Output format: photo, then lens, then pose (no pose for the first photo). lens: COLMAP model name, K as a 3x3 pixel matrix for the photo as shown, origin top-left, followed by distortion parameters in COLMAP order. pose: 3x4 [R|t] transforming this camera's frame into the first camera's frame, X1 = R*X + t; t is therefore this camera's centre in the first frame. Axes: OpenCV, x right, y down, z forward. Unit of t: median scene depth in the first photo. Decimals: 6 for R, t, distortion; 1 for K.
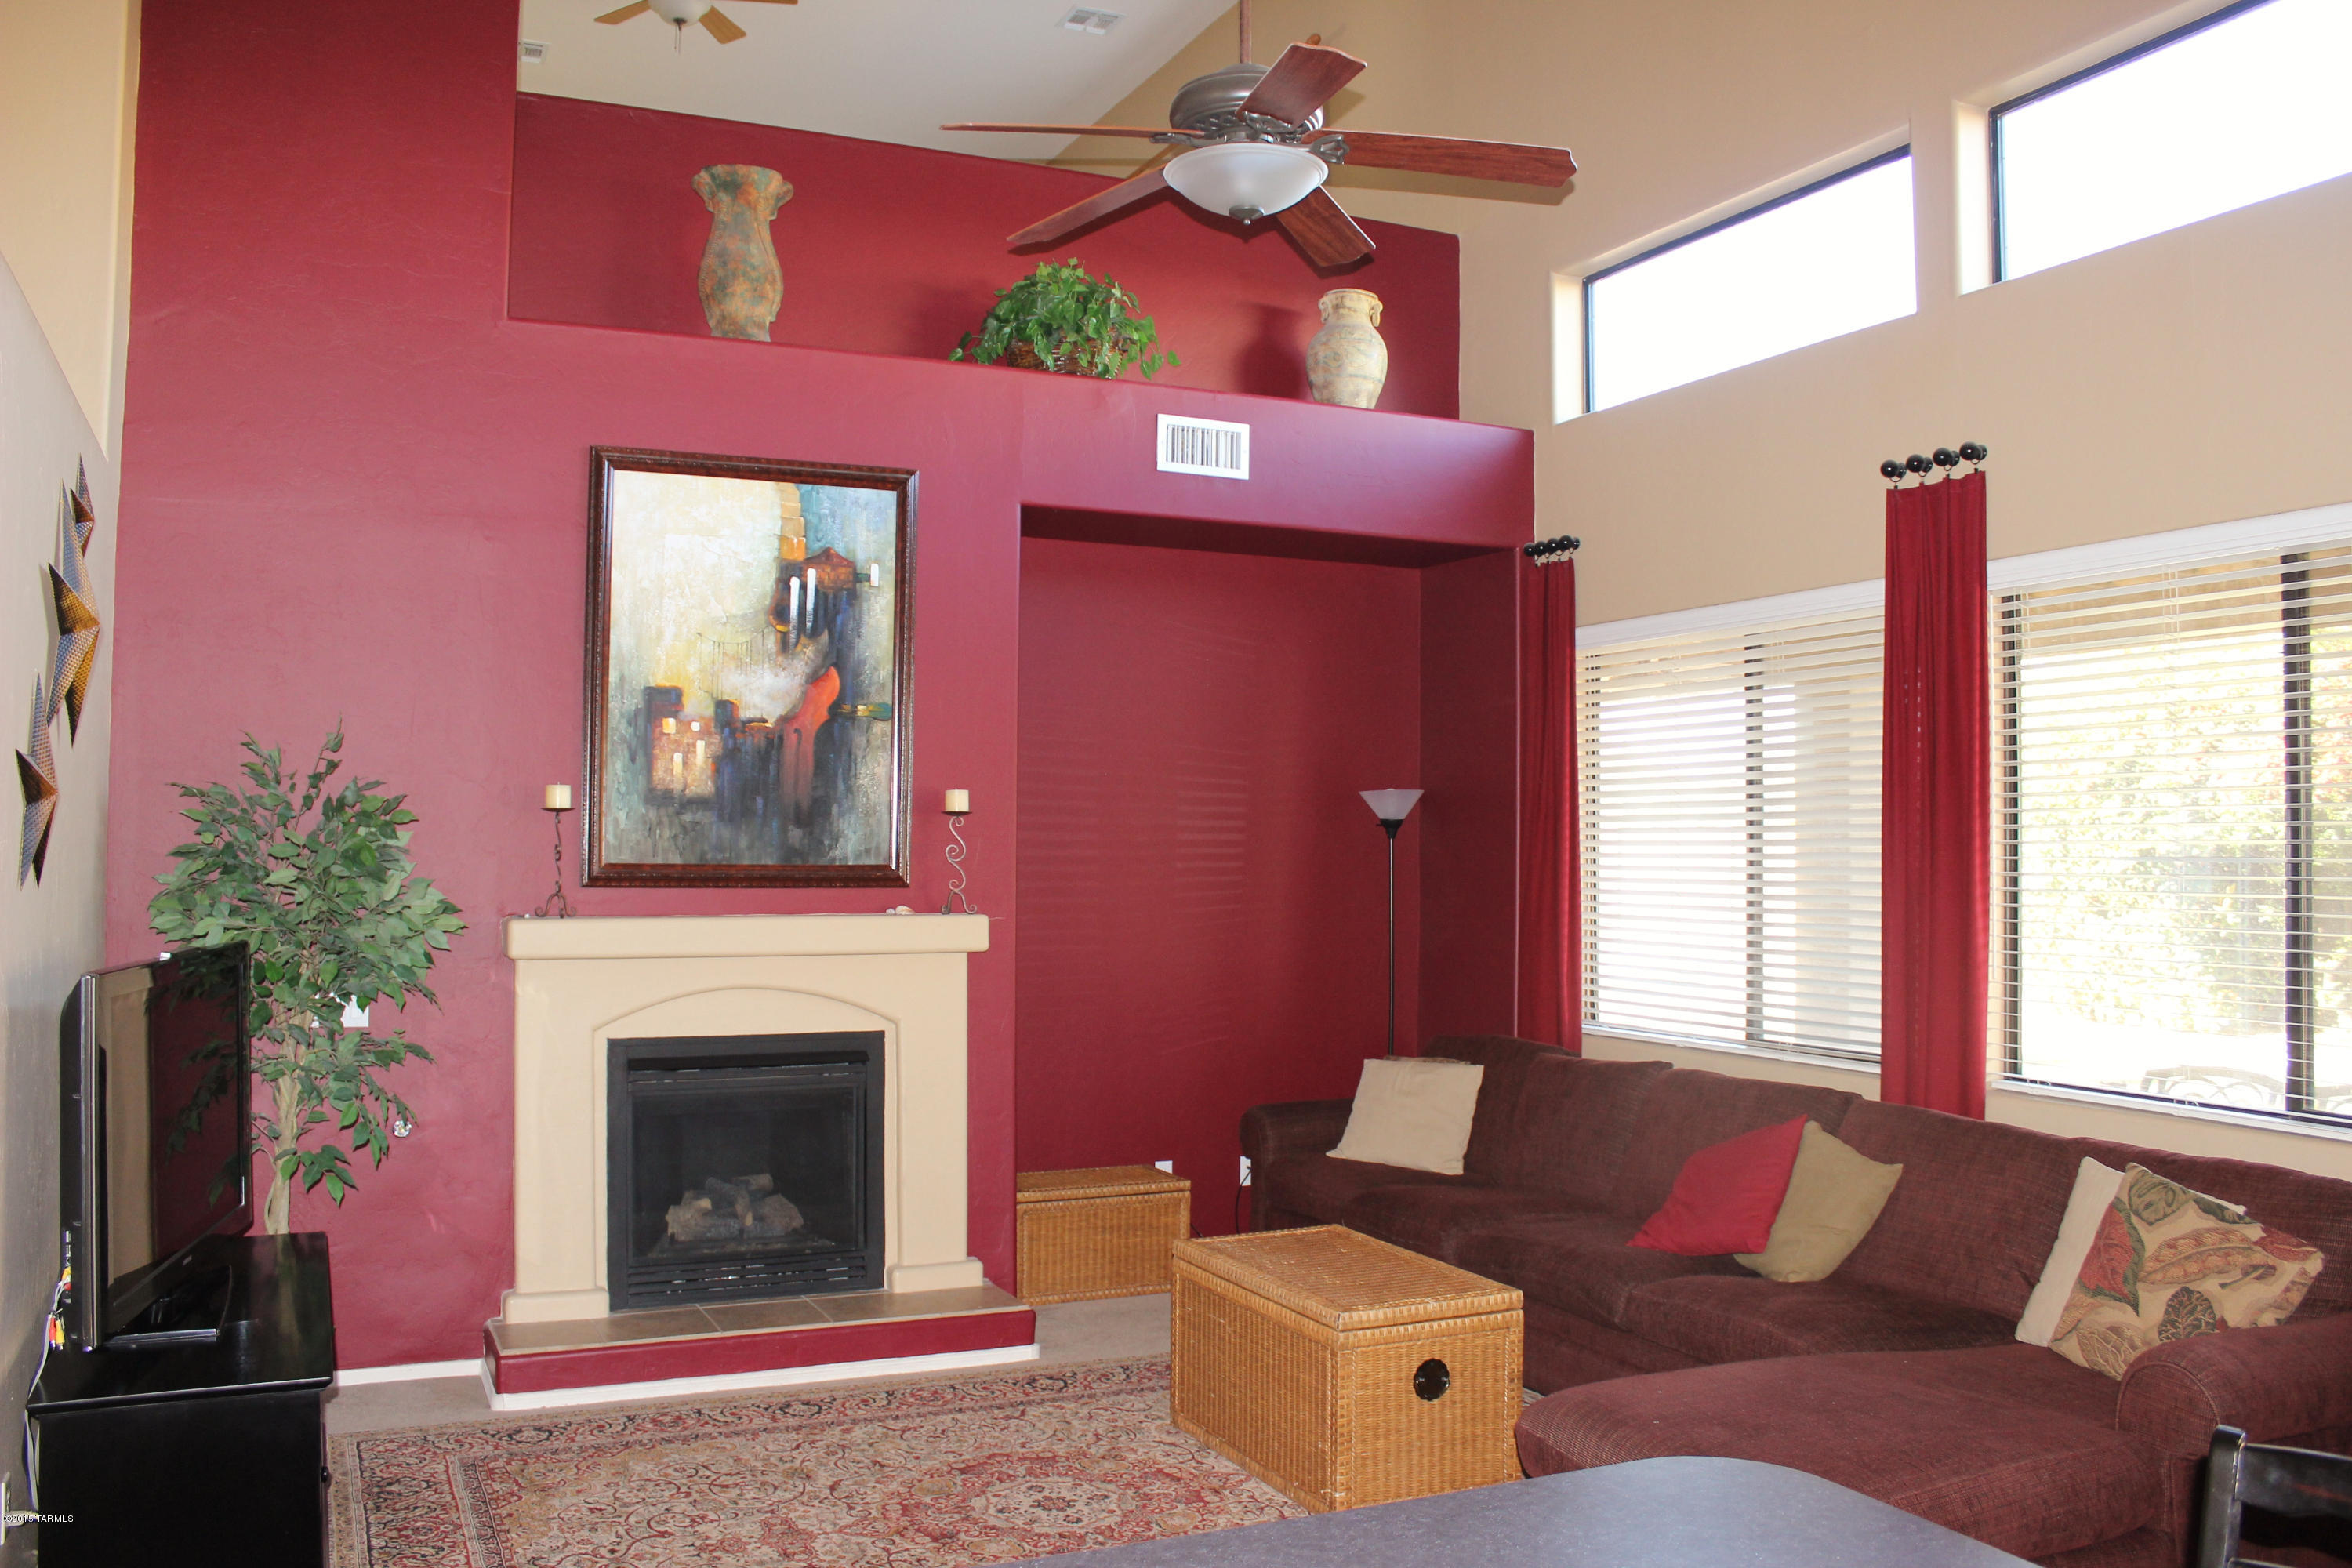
lens RADIAL K [[1935.5, 0, 1176.0], [0, 1935.5, 784.0], [0, 0, 1]] dist [-0.165579, 0.142590]
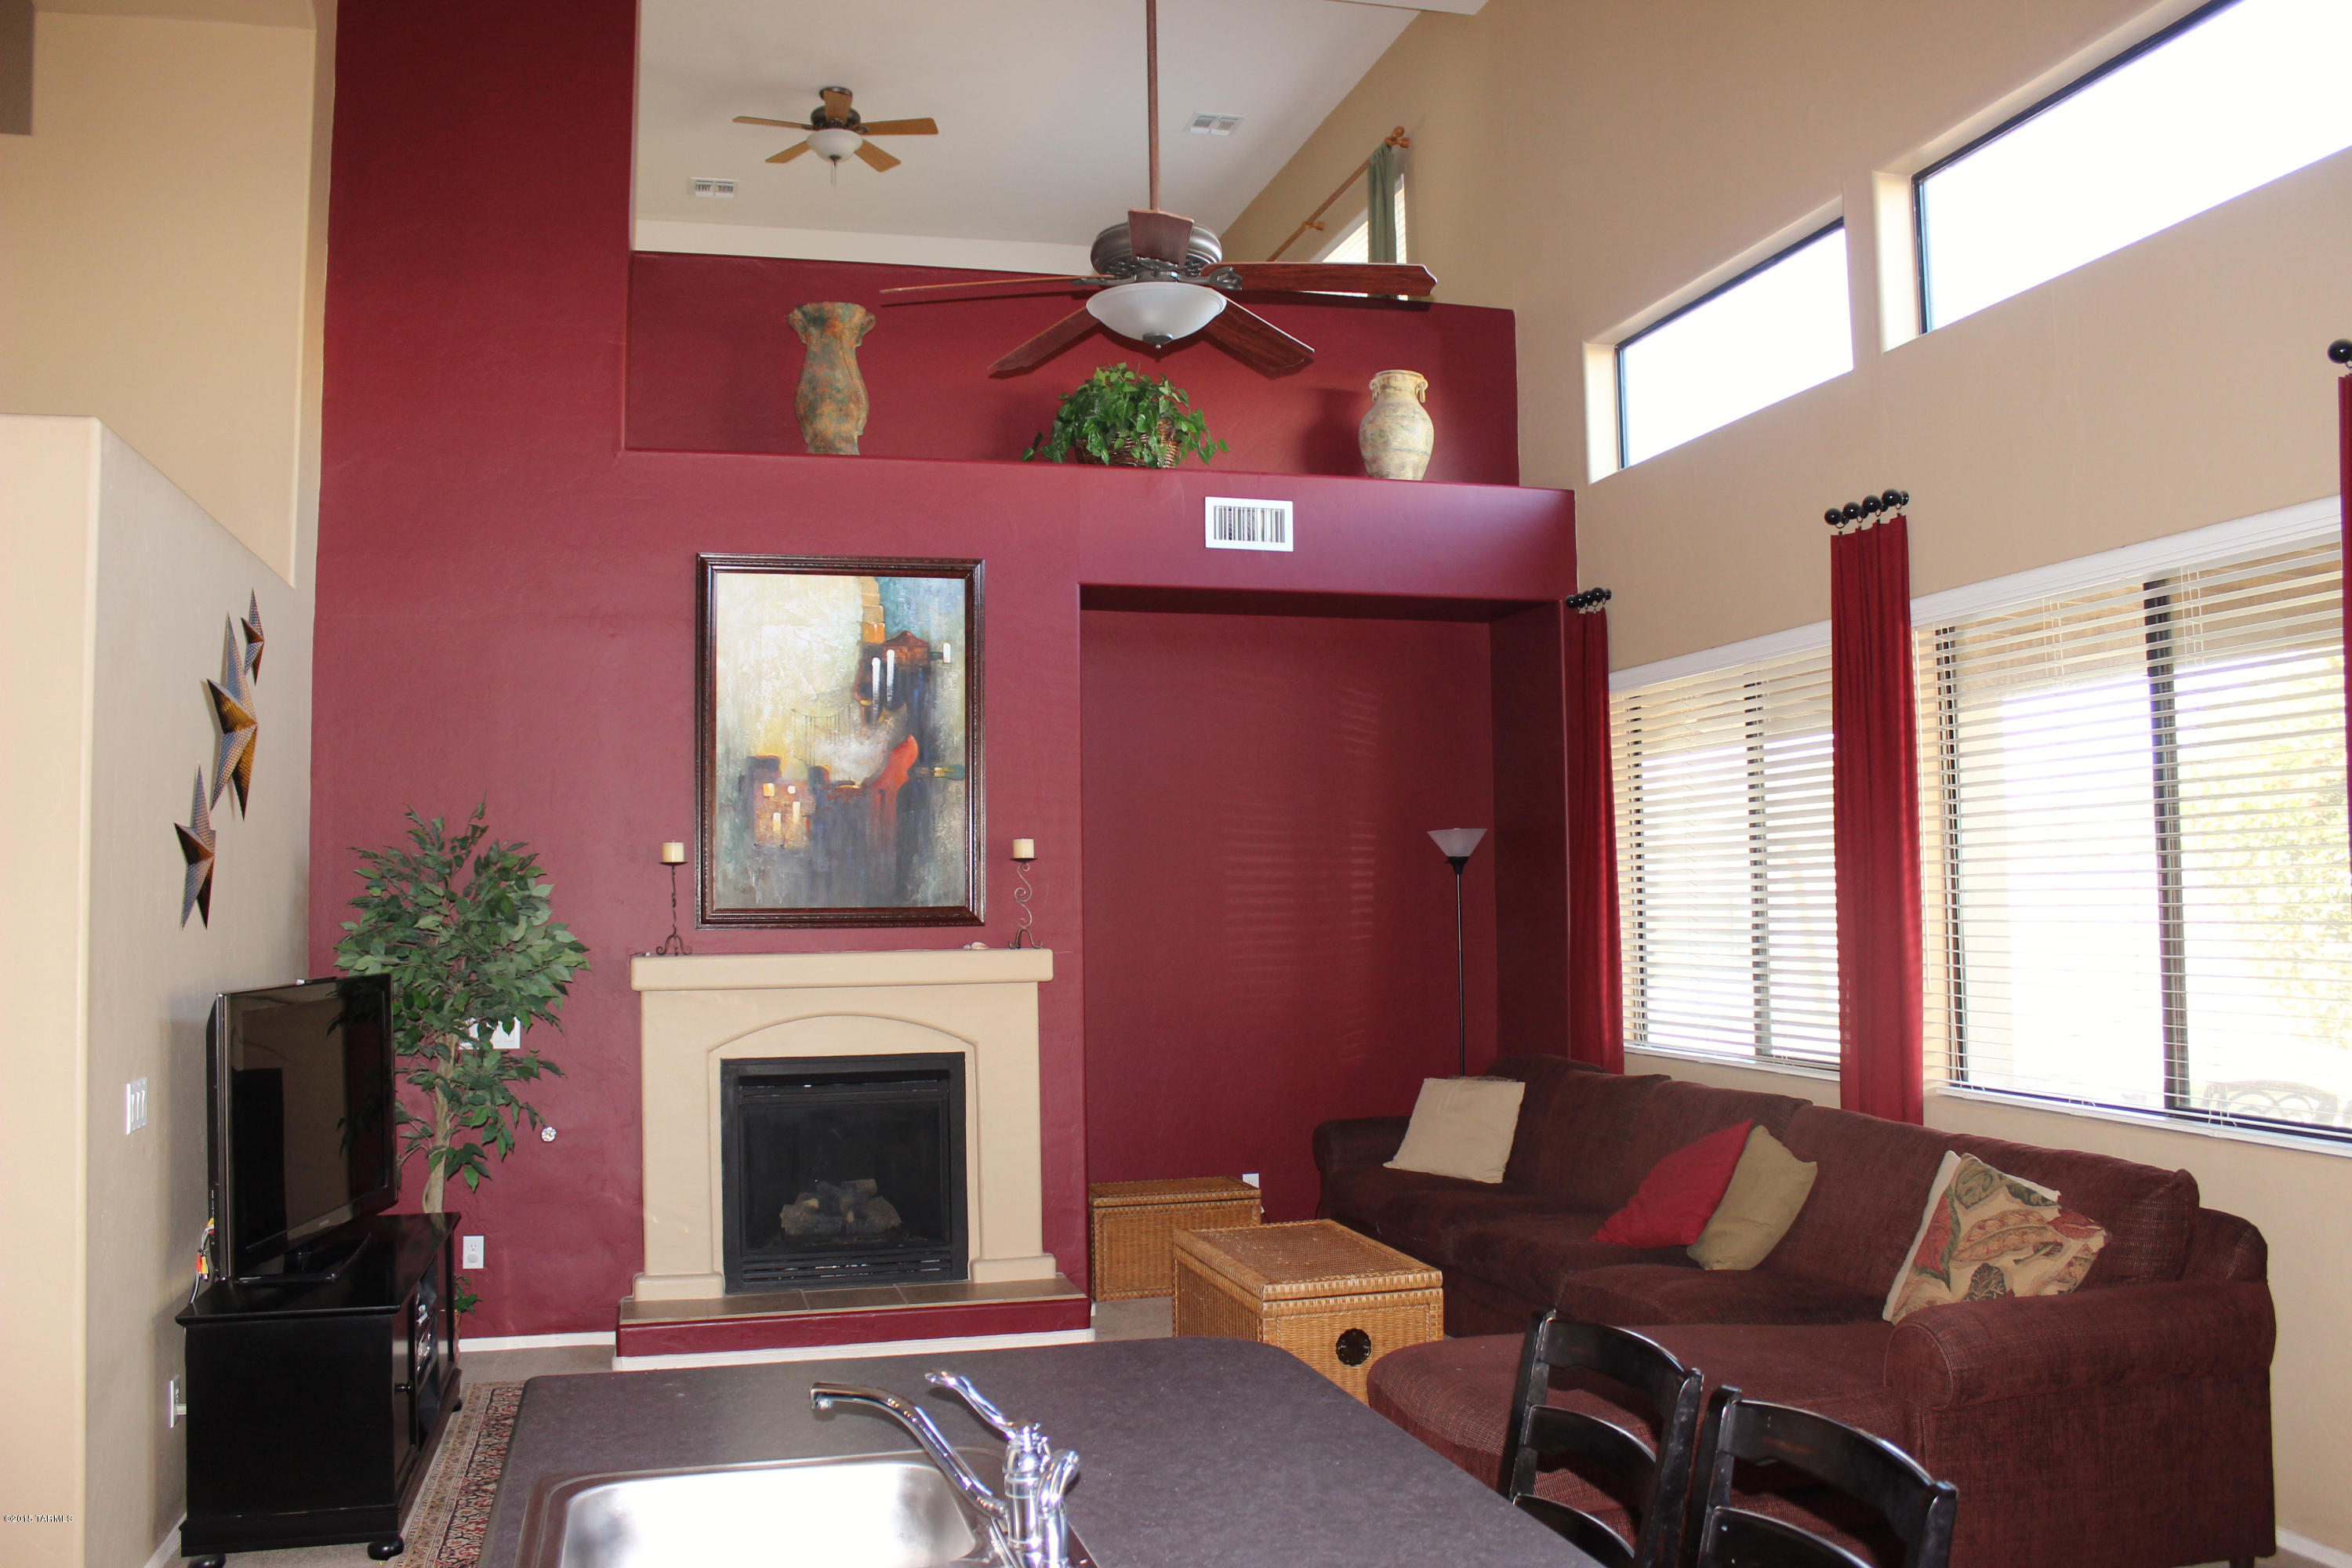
lens RADIAL K [[1935.5, 0, 1176.0], [0, 1935.5, 784.0], [0, 0, 1]] dist [-0.165579, 0.142590]
pose [[0.985667, -0.029883, -0.166033, 0.166816], [0.025517, 0.999272, -0.028366, 0.005371], [0.166760, 0.023723, 0.985712, -0.107334]]
